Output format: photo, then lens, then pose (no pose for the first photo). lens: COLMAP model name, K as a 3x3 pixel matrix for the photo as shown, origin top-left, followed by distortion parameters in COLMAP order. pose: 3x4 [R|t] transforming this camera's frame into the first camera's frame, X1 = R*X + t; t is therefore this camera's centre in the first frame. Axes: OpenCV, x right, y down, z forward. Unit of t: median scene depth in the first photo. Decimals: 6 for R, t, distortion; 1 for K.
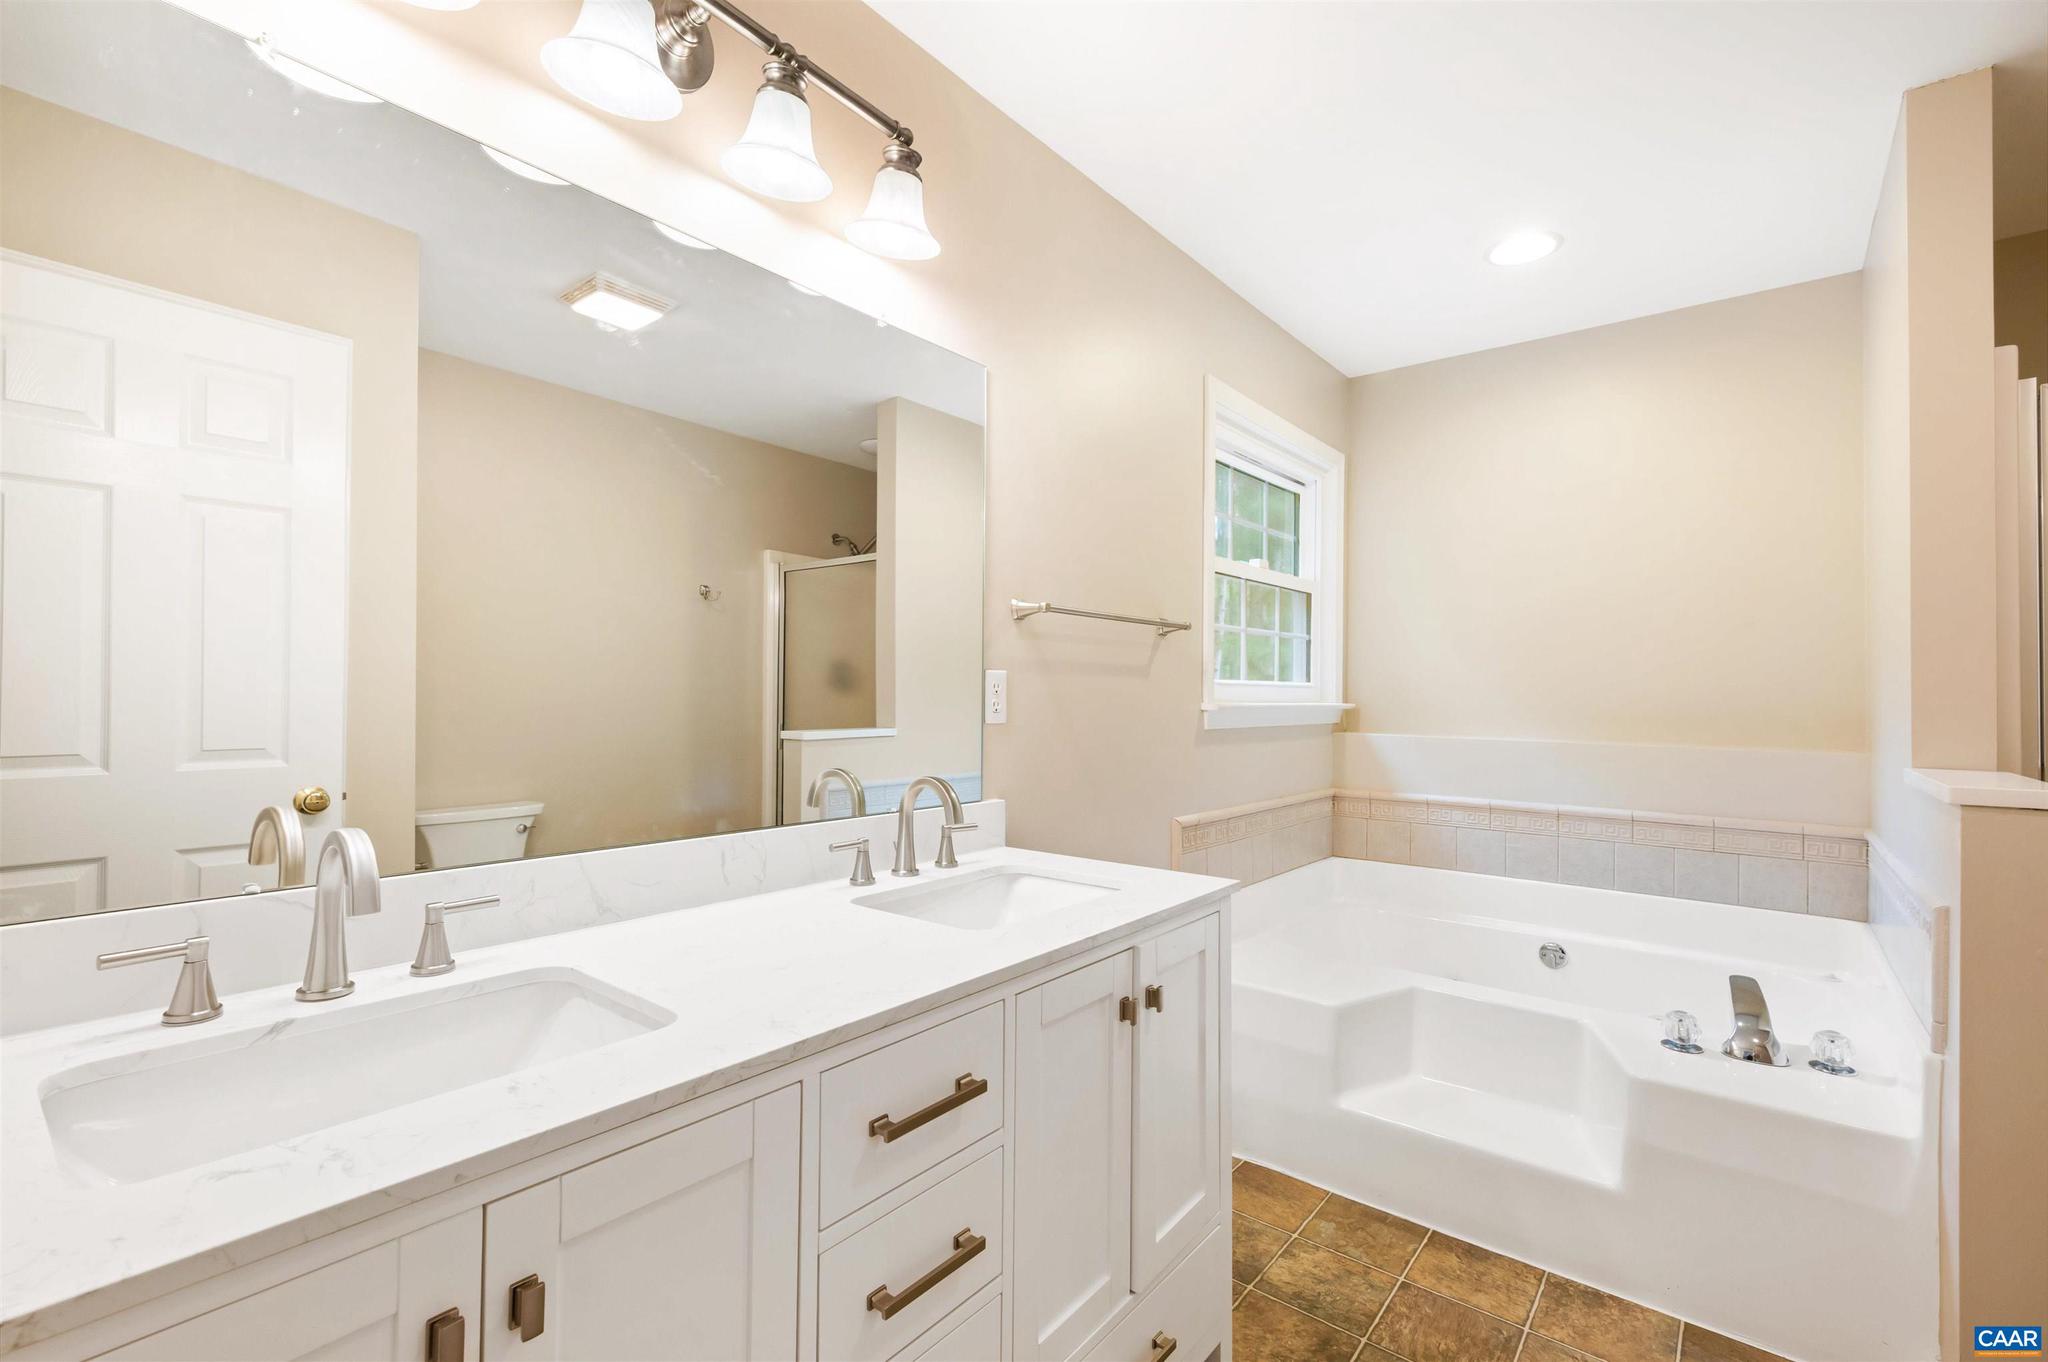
lens RADIAL K [[893.9, 0, 1024.6], [0, 893.9, 685.6], [0, 0, 1]] dist [-0.000750, -0.000170]
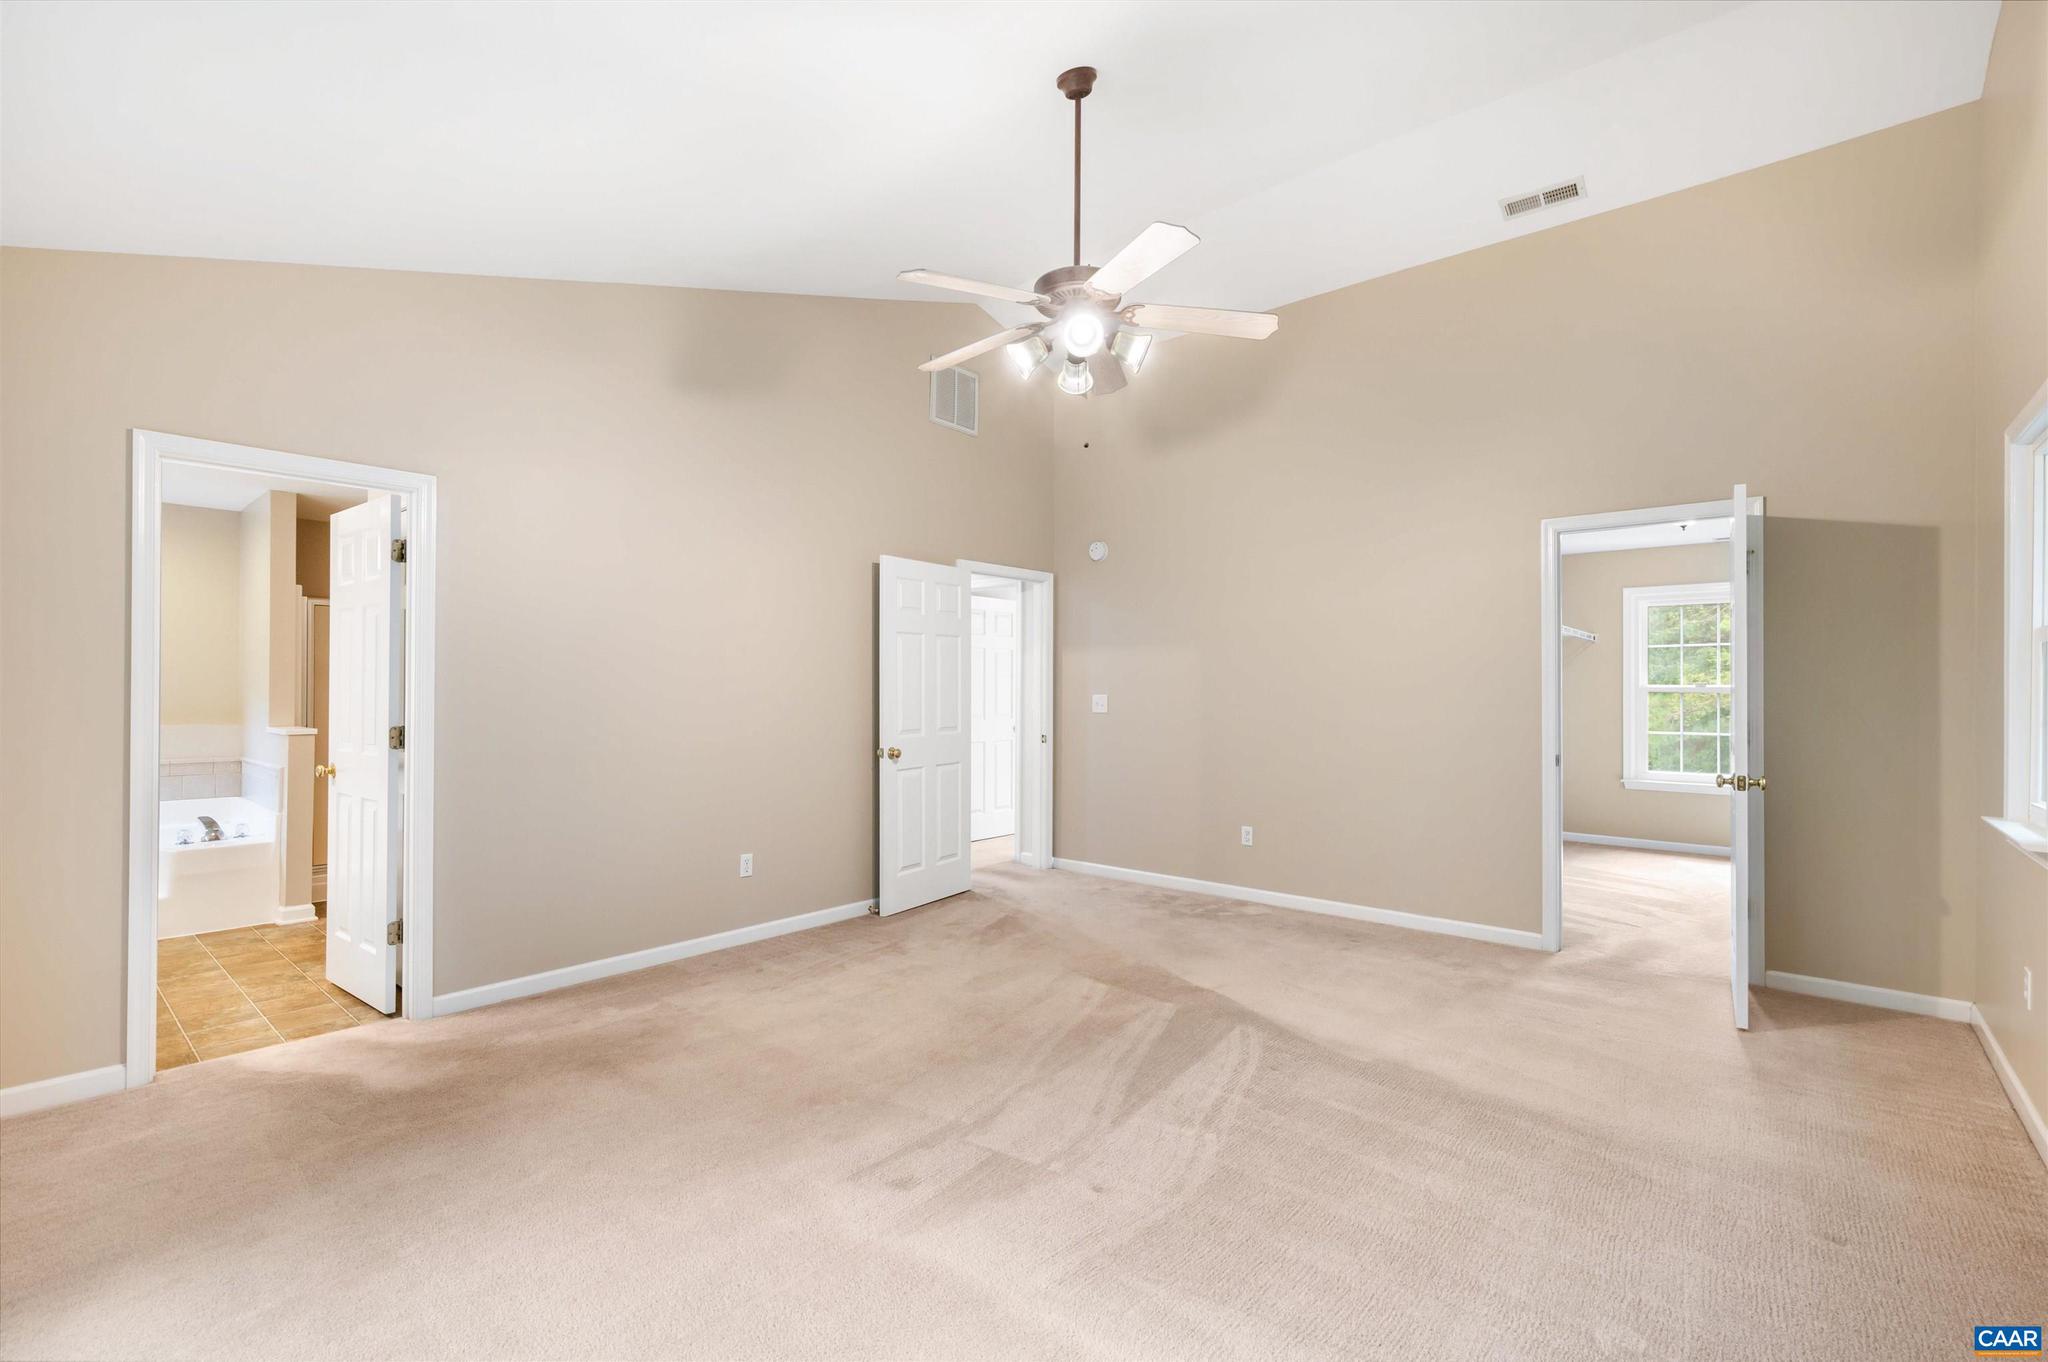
lens RADIAL K [[893.9, 0, 1024.6], [0, 893.9, 685.6], [0, 0, 1]] dist [-0.000750, -0.000170]
pose [[0.029094, -0.000975, 0.999576, -1.360785], [-0.015804, 0.999874, 0.001435, -0.062944], [-0.999452, -0.015839, 0.029075, -1.137319]]
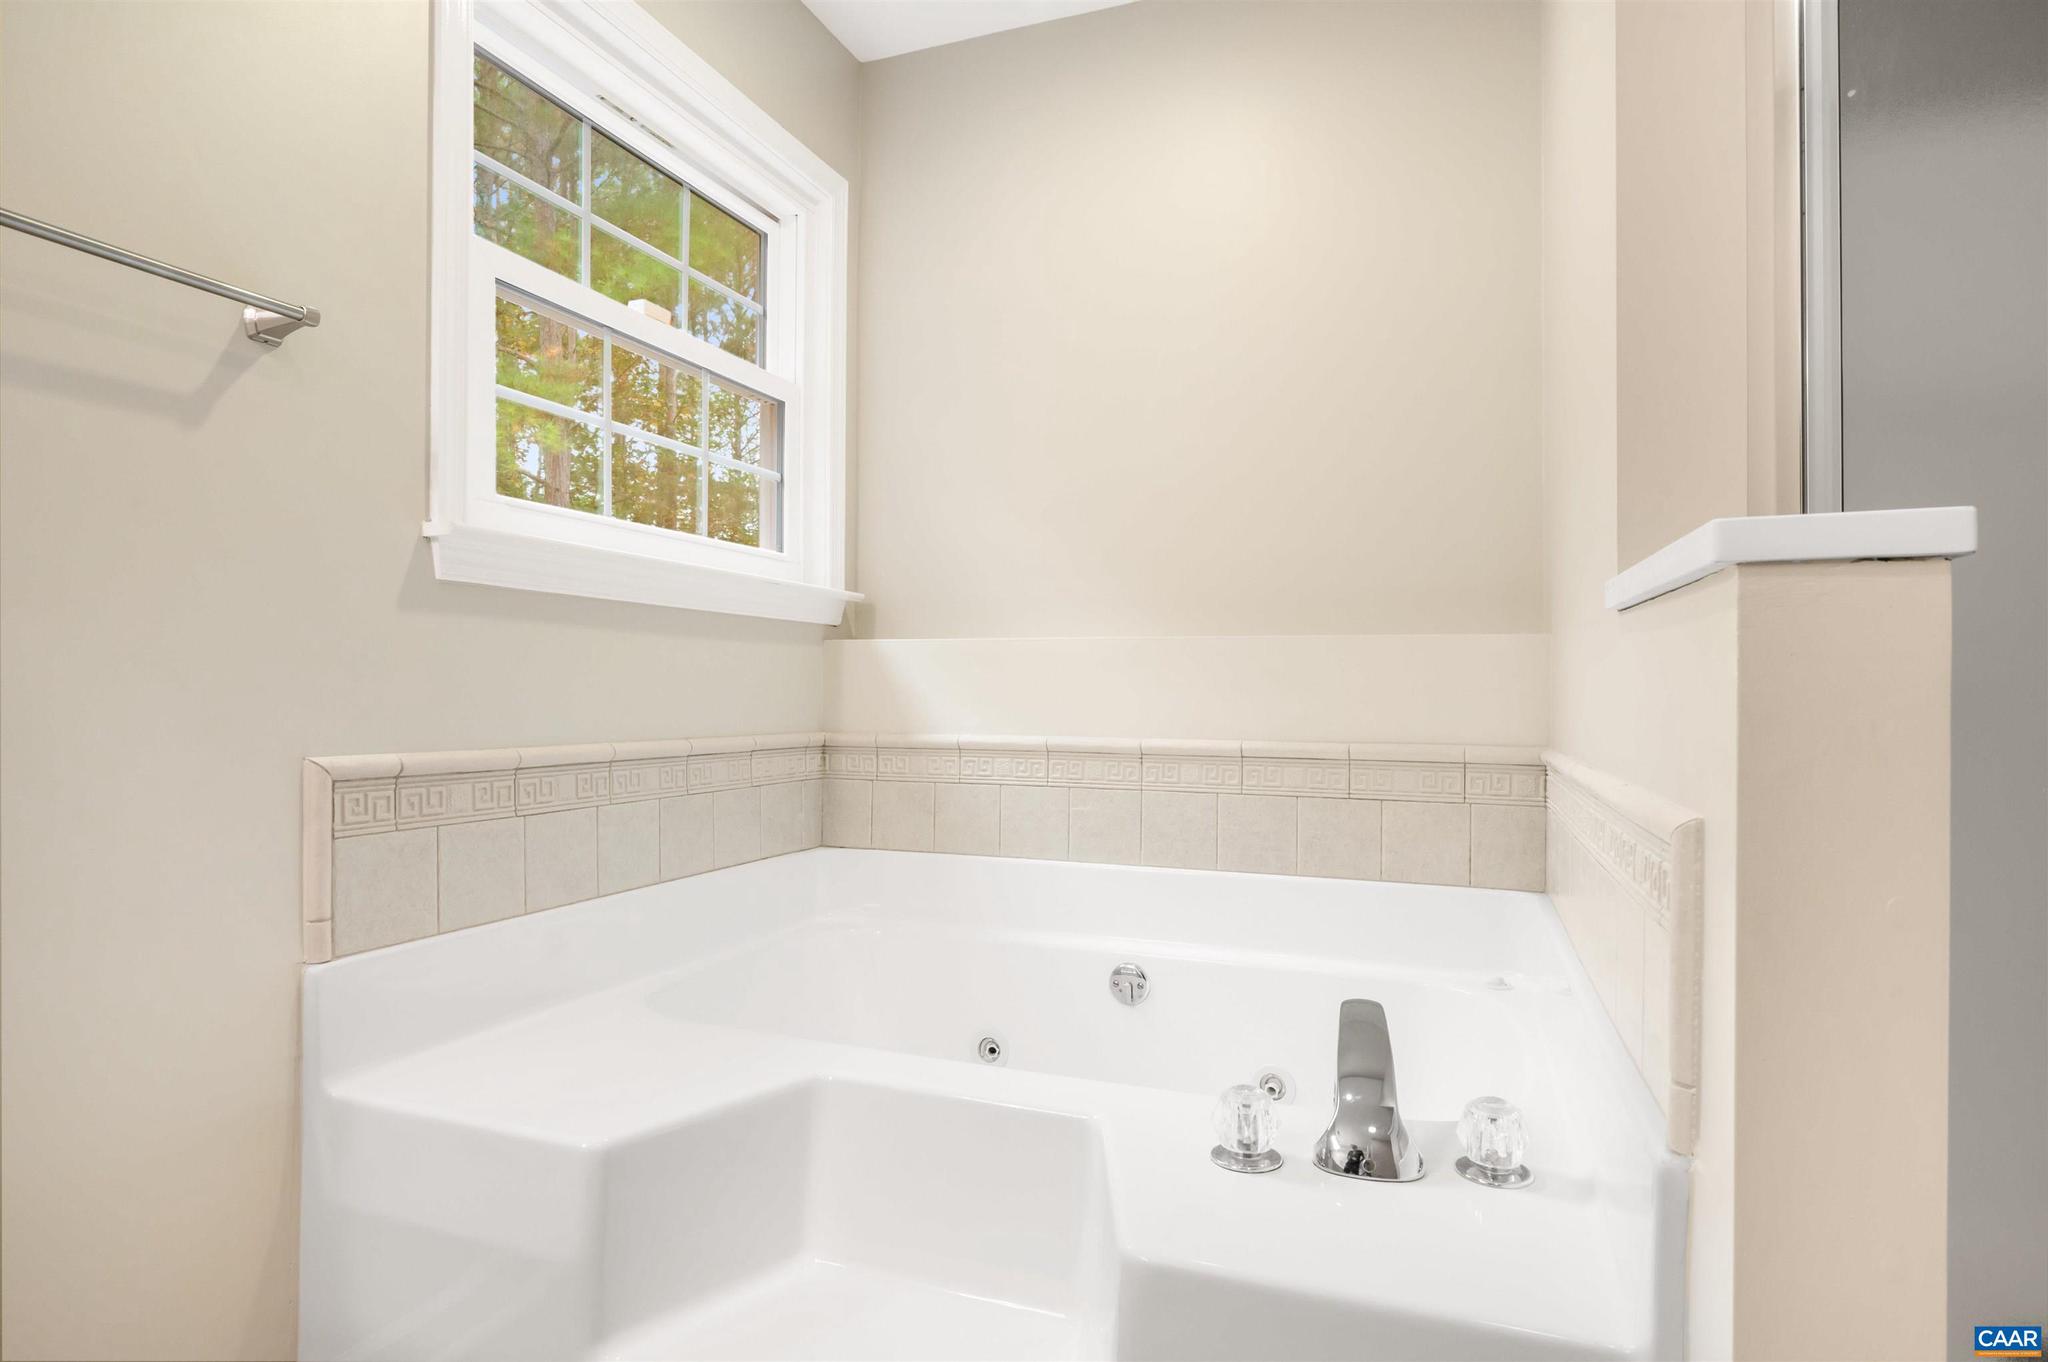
lens RADIAL K [[1087.7, 0, 1027.5], [0, 1087.7, 688.1], [0, 0, 1]] dist [0.001643, 0.000430]
pose [[0.950310, -0.003879, 0.311282, 0.348773], [0.001645, 0.999971, 0.007440, 0.112222], [-0.311302, -0.006558, 0.950288, 0.375354]]
